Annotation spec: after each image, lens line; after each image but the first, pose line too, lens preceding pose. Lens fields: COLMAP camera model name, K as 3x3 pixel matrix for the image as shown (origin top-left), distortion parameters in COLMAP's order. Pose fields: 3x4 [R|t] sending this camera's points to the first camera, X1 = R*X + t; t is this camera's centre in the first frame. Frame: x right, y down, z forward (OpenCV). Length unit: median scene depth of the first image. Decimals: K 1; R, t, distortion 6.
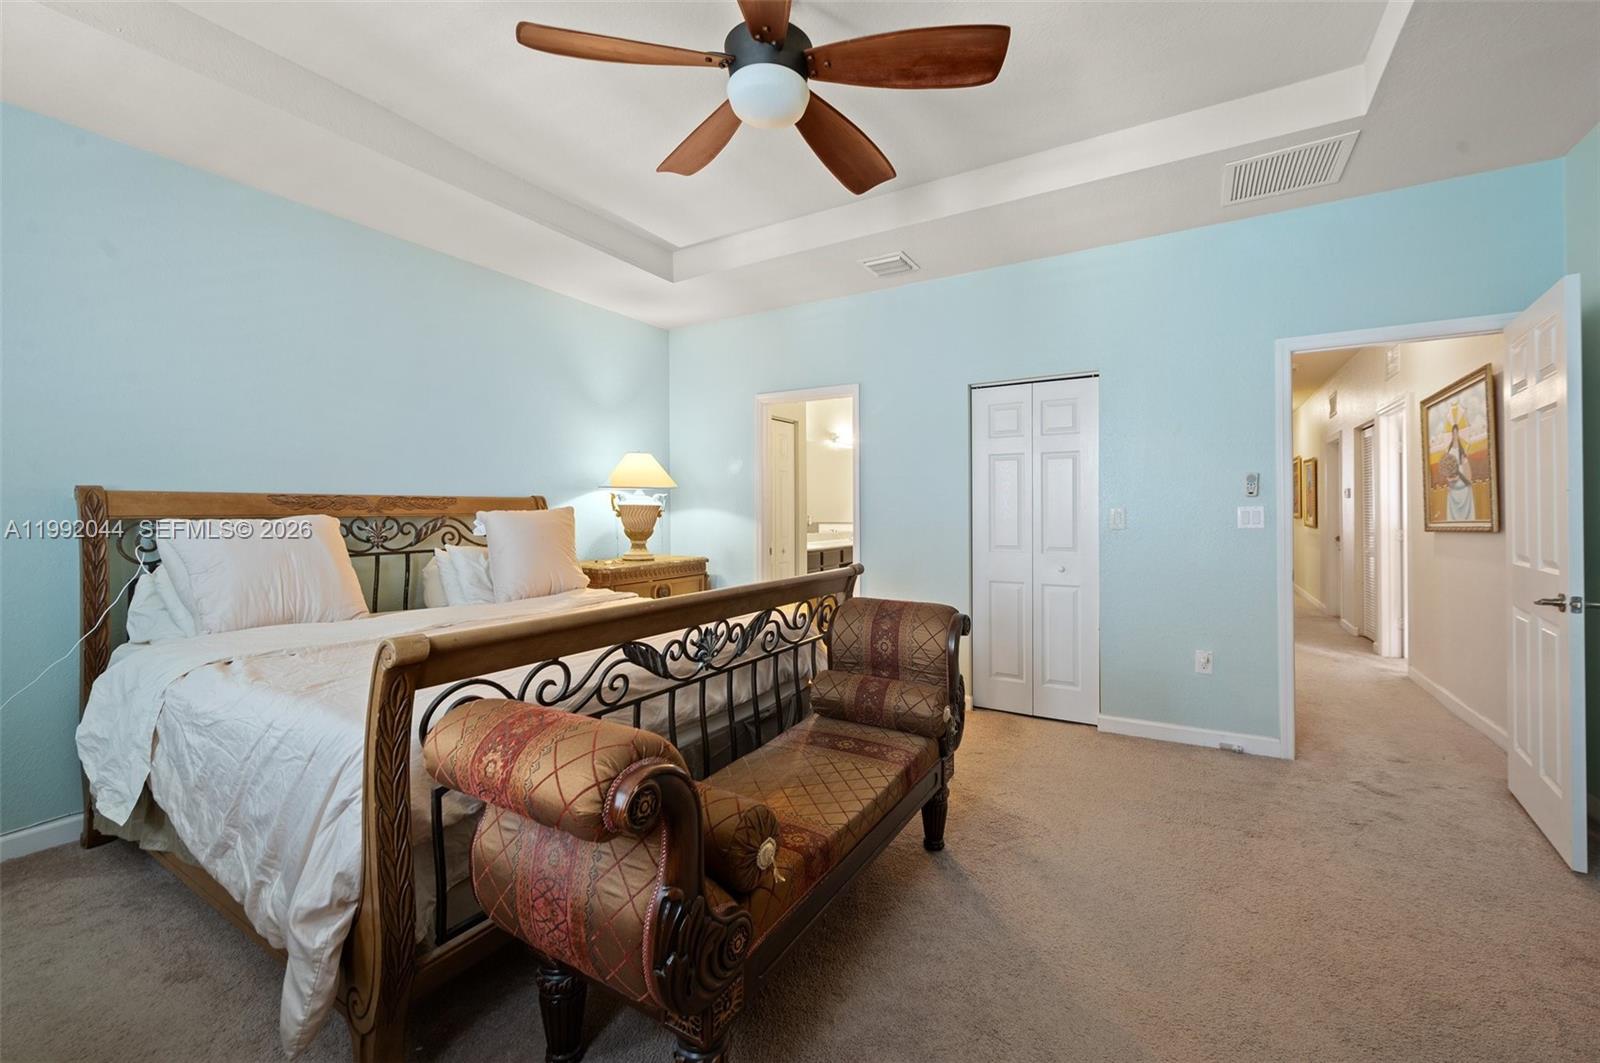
lens RADIAL K [[640.1, 0, 818.9], [0, 640.1, 512.0], [0, 0, 1]] dist [-0.006448, -0.000376]
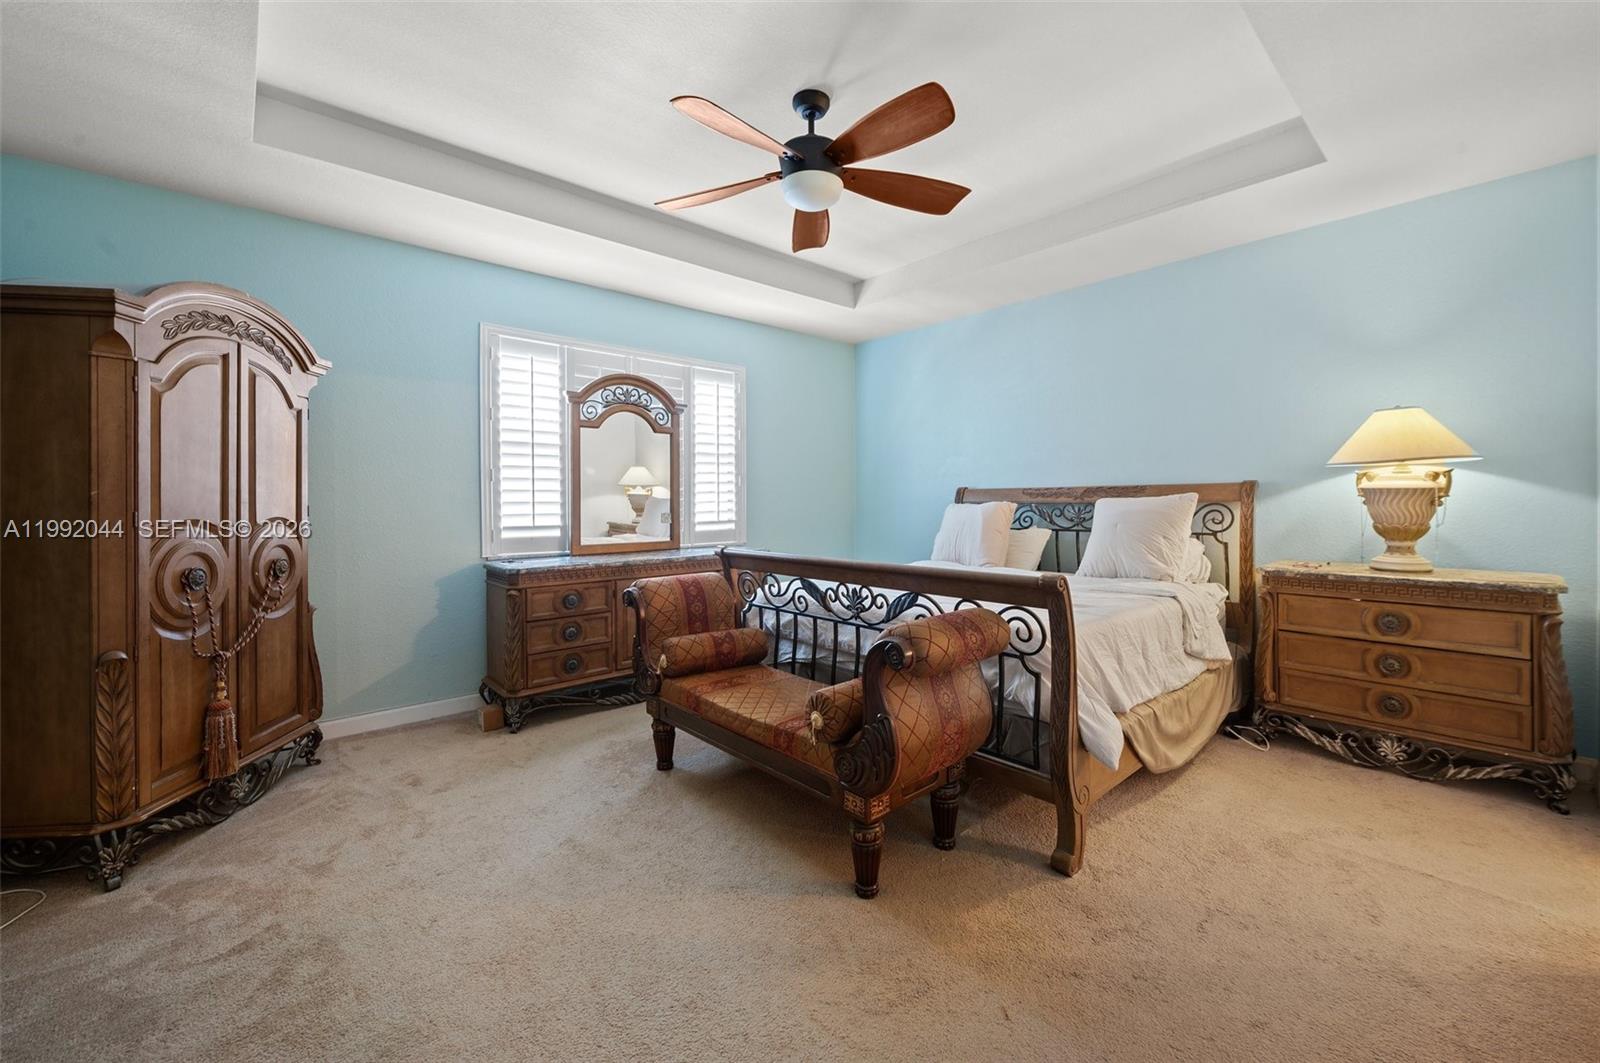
lens RADIAL K [[640.1, 0, 818.9], [0, 640.1, 512.0], [0, 0, 1]] dist [-0.006448, -0.000376]
pose [[-0.308376, 0.021622, -0.951019, 0.971416], [0.005097, 0.999765, 0.021077, -0.005141], [0.951251, 0.001652, -0.308414, 1.168660]]
